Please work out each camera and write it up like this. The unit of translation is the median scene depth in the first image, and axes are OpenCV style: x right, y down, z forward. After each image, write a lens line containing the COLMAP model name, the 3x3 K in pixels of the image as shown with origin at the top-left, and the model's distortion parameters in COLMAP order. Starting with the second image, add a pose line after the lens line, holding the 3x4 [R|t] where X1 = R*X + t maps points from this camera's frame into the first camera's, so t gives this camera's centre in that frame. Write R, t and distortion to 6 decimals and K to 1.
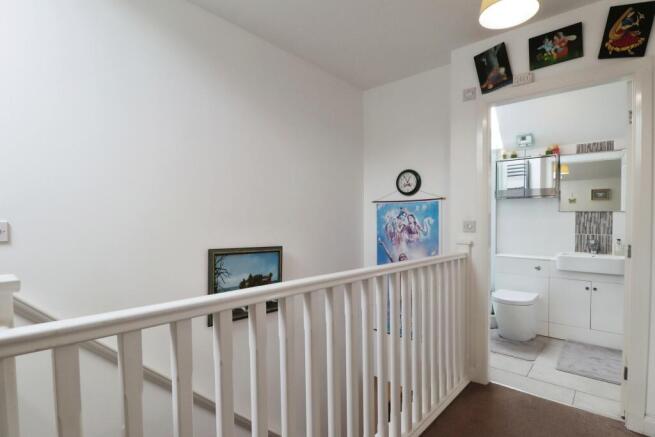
lens RADIAL K [[329.9, 0, 325.5], [0, 329.9, 222.1], [0, 0, 1]] dist [-0.001527, -0.000650]
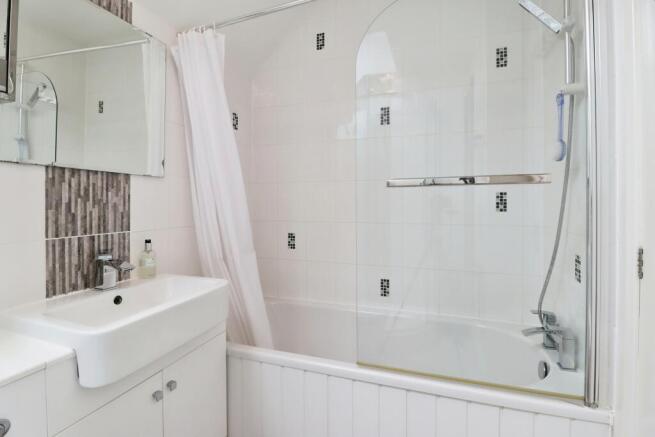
lens RADIAL K [[319.8, 0, 318.9], [0, 319.8, 204.1], [0, 0, 1]] dist [0.001502, -0.000440]
pose [[-0.370989, -0.003405, 0.928631, 0.401532], [0.011698, 0.999897, 0.008339, 0.004284], [-0.928564, 0.013957, -0.370911, 0.900777]]
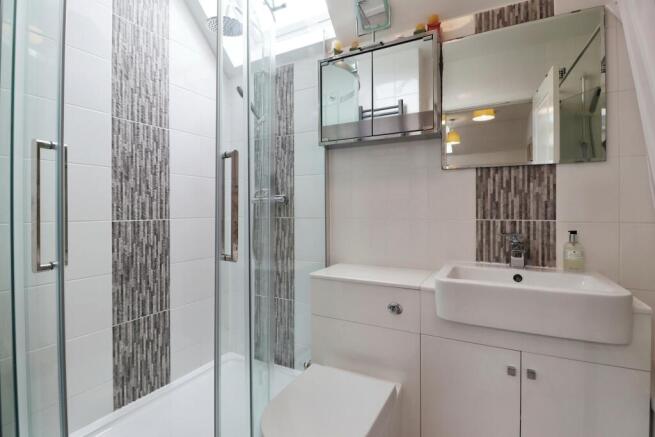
lens RADIAL K [[319.8, 0, 325.2], [0, 319.8, 203.5], [0, 0, 1]] dist [0.001502, -0.000440]
pose [[0.972975, -0.001716, 0.230903, 0.483113], [0.007439, 0.999686, -0.023917, 0.024319], [-0.230789, 0.024988, 0.972683, 0.657027]]
